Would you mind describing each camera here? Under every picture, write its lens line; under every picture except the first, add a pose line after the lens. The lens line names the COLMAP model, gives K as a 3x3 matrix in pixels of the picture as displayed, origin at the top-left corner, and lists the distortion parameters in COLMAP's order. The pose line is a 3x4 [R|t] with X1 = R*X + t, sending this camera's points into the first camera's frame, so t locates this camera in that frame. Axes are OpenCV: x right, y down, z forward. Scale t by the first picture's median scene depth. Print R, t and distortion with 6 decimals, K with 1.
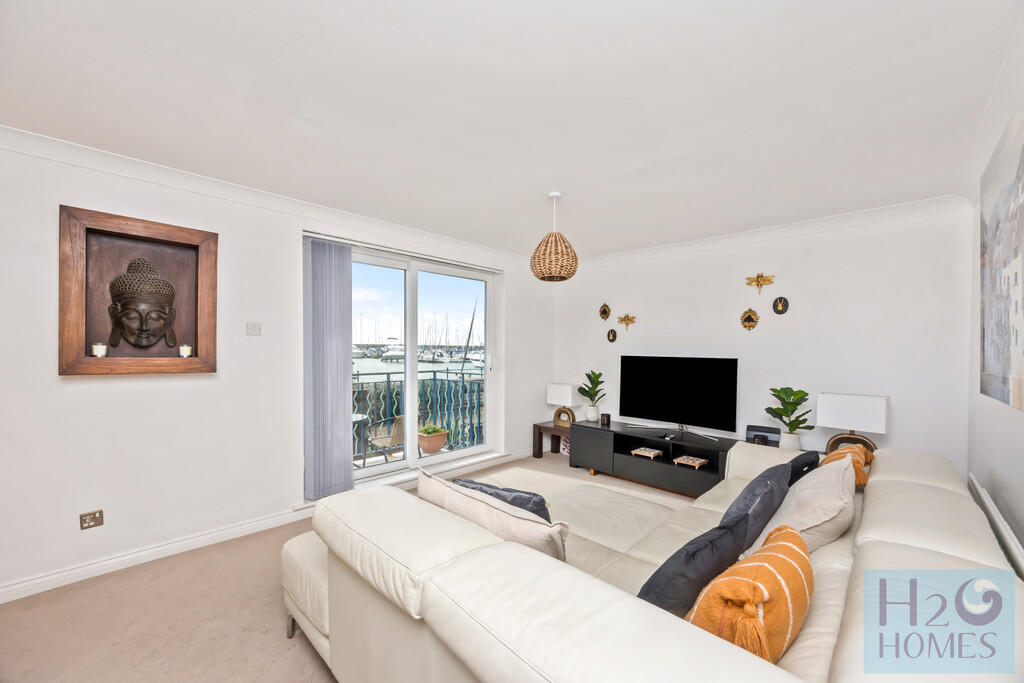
lens RADIAL K [[395.0, 0, 507.1], [0, 395.0, 351.5], [0, 0, 1]] dist [-0.000648, -0.001036]
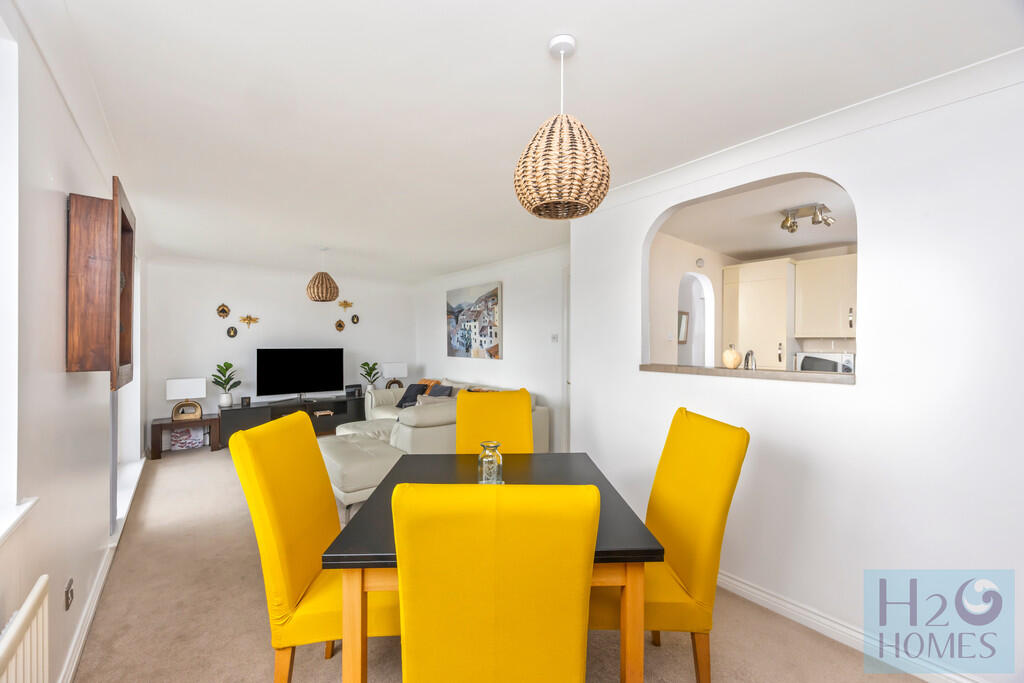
lens RADIAL K [[395.0, 0, 511.6], [0, 395.0, 336.4], [0, 0, 1]] dist [-0.000648, -0.001036]
pose [[0.102039, -0.007003, 0.994756, -0.876460], [-0.001577, 0.999973, 0.007202, -0.039713], [-0.994779, -0.002304, 0.102025, 0.054804]]
